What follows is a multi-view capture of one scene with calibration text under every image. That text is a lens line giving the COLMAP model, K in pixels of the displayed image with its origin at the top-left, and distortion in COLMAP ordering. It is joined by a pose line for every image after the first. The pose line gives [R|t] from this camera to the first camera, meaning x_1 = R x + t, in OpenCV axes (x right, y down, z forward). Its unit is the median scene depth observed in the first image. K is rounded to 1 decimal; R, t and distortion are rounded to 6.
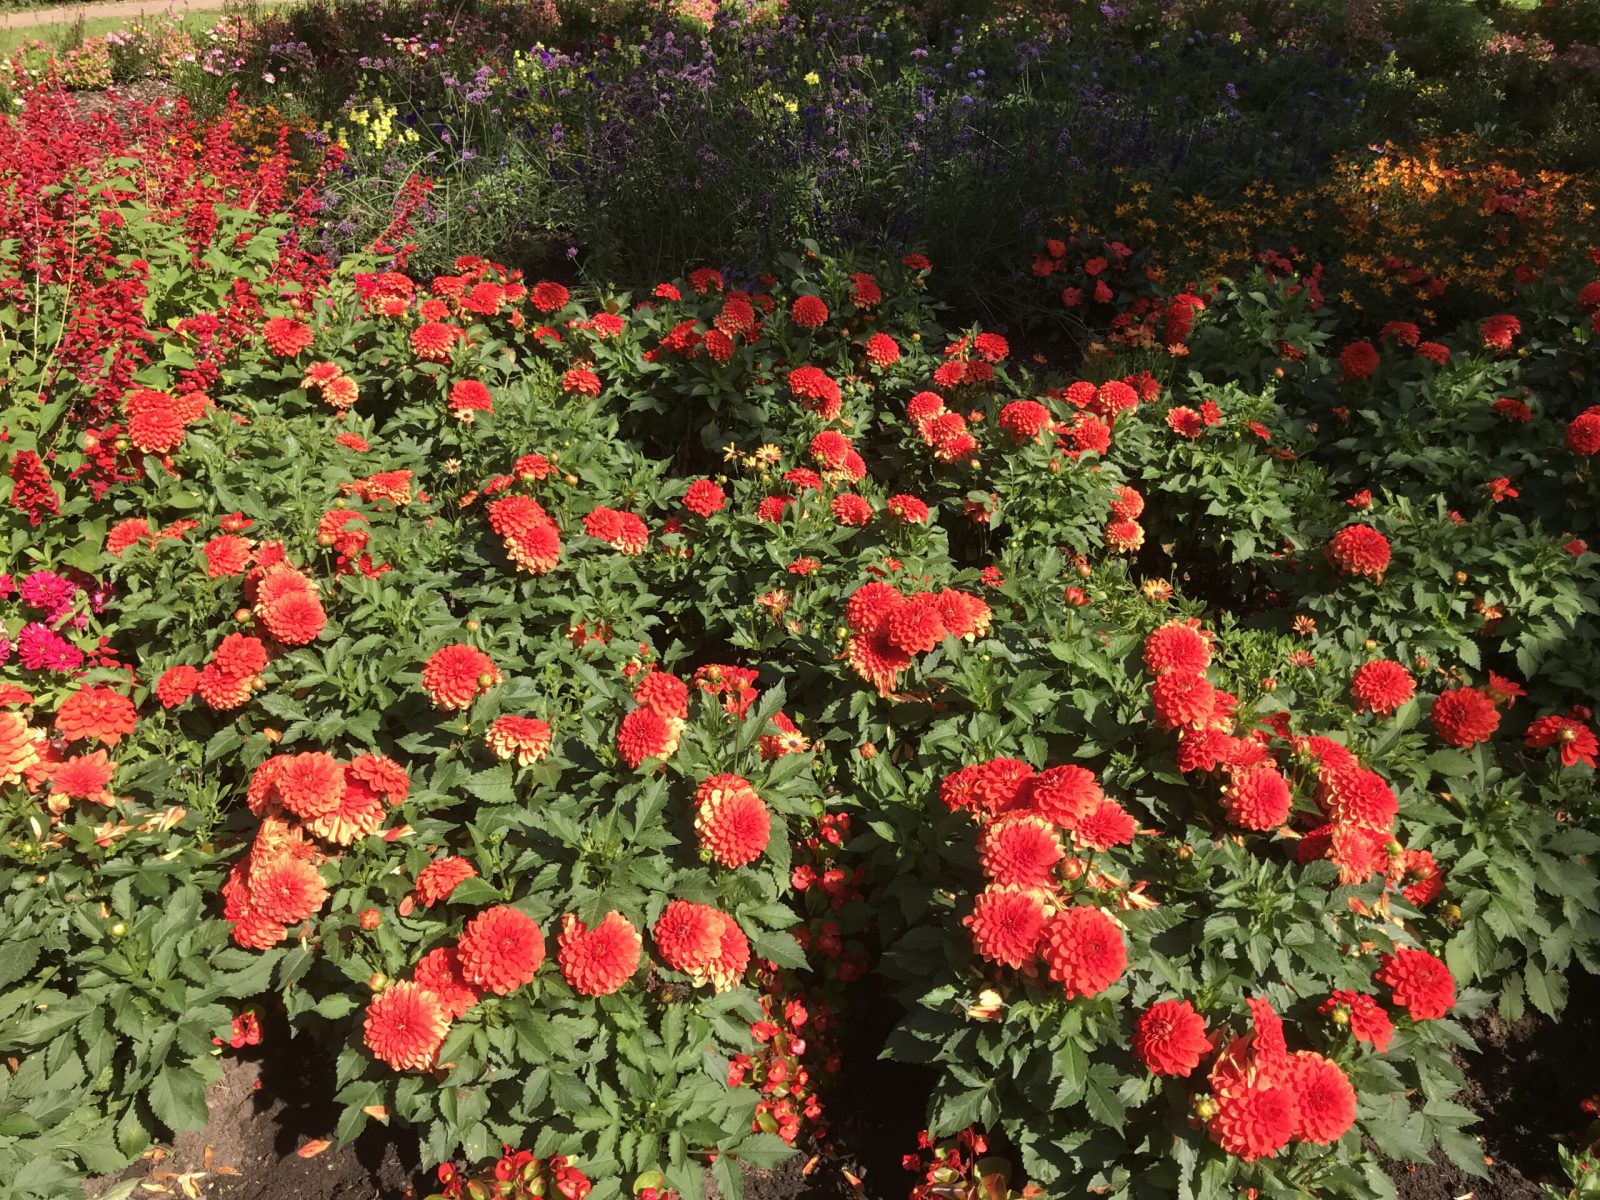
lens RADIAL K [[1301.1, 0, 800.0], [0, 1301.1, 600.0], [0, 0, 1]] dist [0.052609, -0.107733]
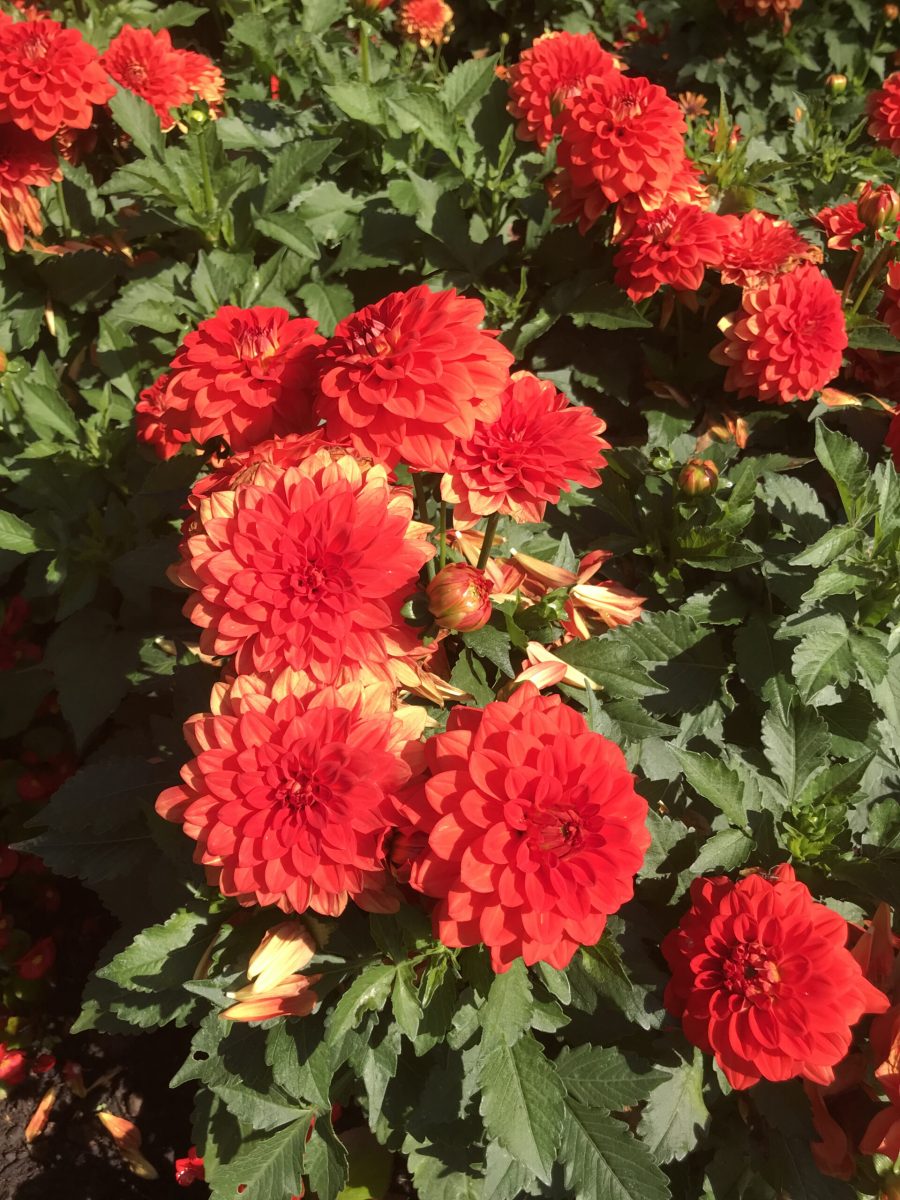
lens RADIAL K [[975.8, 0, 445.3], [0, 975.8, 591.6], [0, 0, 1]] dist [0.052609, -0.107733]
pose [[0.955949, -0.187383, 0.225941, 0.130209], [0.106280, 0.938457, 0.328639, 0.108523], [-0.273617, -0.290149, 0.917032, 0.678205]]
